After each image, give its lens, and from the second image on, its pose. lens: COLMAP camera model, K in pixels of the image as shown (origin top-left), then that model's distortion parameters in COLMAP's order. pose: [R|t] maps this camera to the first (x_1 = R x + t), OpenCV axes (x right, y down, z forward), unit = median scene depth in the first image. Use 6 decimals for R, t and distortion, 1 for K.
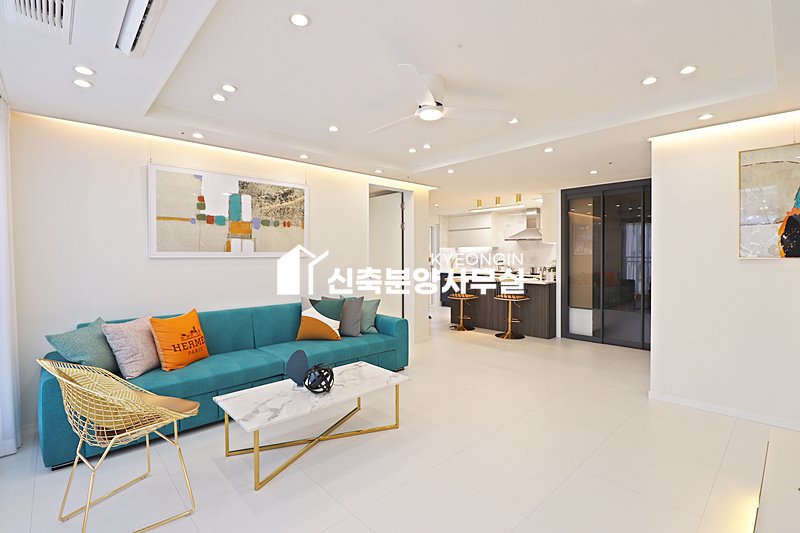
lens RADIAL K [[368.7, 0, 397.7], [0, 368.7, 261.2], [0, 0, 1]] dist [0.001204, -0.015128]
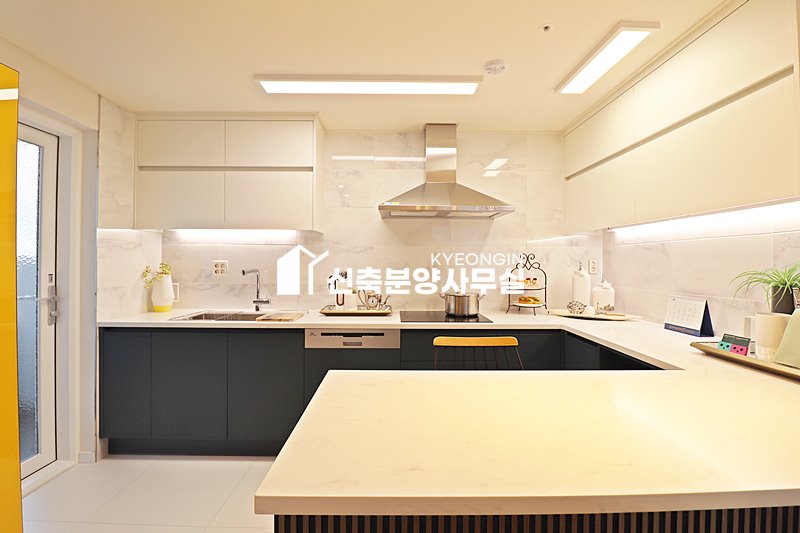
lens RADIAL K [[368.7, 0, 397.7], [0, 368.7, 261.2], [0, 0, 1]] dist [0.001204, -0.015128]
pose [[0.676617, 0.009974, 0.736268, 0.174006], [0.004153, 0.999841, -0.017361, -0.019551], [-0.736324, 0.014805, 0.676468, 1.710859]]
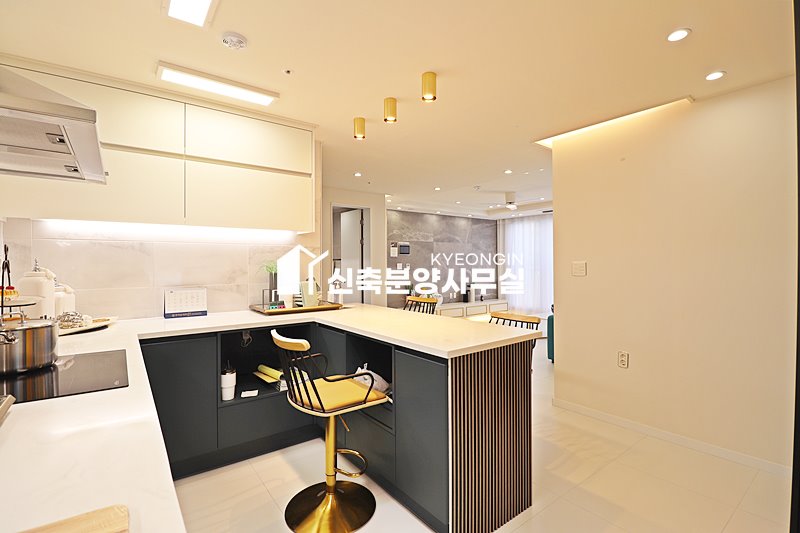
lens RADIAL K [[368.7, 0, 397.7], [0, 368.7, 261.2], [0, 0, 1]] dist [0.001204, -0.015128]
pose [[-0.994073, 0.009903, 0.108264, 0.394971], [0.010922, 0.999901, 0.008826, -0.026294], [-0.108166, 0.009956, -0.994083, 2.396010]]
